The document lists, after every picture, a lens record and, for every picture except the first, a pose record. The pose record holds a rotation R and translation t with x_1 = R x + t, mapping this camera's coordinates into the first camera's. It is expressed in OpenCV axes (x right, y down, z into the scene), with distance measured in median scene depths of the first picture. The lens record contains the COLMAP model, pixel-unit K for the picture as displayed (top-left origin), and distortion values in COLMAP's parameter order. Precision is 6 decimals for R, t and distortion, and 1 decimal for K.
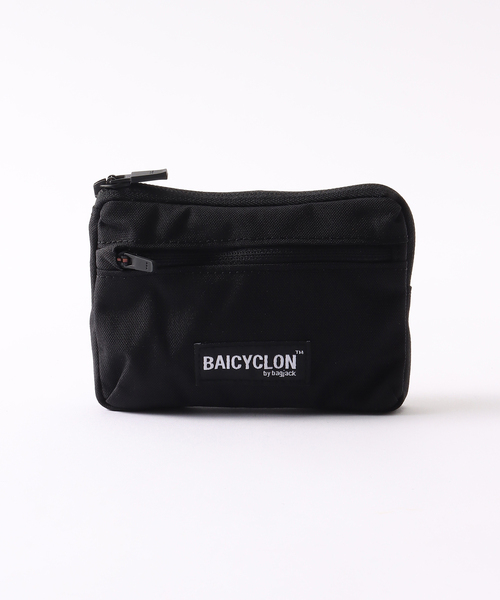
lens RADIAL K [[898.3, 0, 251.0], [0, 898.3, 300.4], [0, 0, 1]] dist [-0.064166, 0.000000]
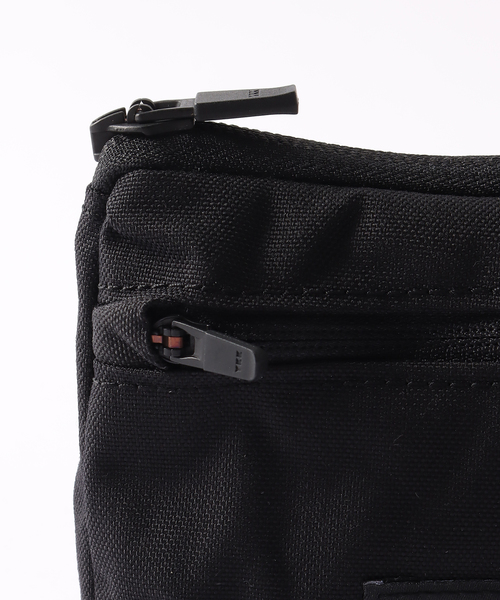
lens RADIAL K [[898.3, 0, 248.5], [0, 898.3, 300.3], [0, 0, 1]] dist [-0.064166, 0.000000]
pose [[0.999245, 0.026356, -0.028553, -0.101278], [-0.026049, 0.999599, 0.011068, -0.064776], [0.028833, -0.010316, 0.999531, 0.647514]]
